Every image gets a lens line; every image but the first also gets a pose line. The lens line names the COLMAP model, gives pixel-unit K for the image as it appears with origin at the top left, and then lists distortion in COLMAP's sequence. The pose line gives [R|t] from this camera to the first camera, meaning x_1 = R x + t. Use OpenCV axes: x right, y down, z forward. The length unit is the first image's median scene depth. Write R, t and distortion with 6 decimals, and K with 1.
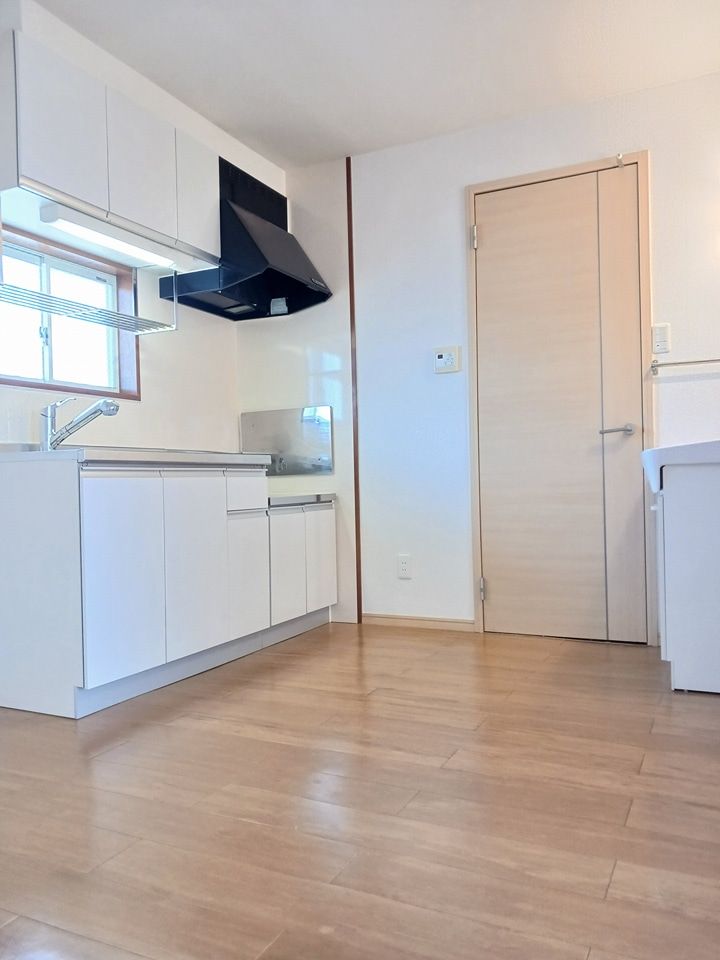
lens RADIAL K [[764.1, 0, 364.6], [0, 764.1, 481.9], [0, 0, 1]] dist [0.048568, -0.053240]
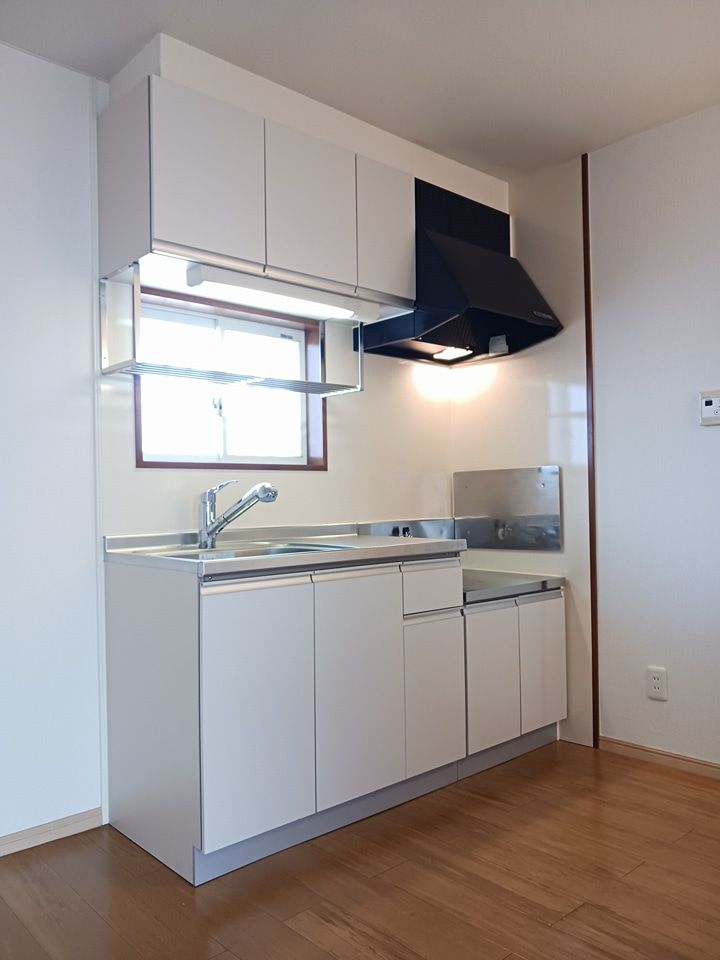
lens RADIAL K [[764.1, 0, 358.3], [0, 764.1, 489.3], [0, 0, 1]] dist [0.048568, -0.053240]
pose [[0.927709, 0.003558, -0.373287, 0.067388], [-0.006194, 0.999964, -0.005861, -0.080201], [0.373252, 0.007749, 0.927698, 0.204238]]
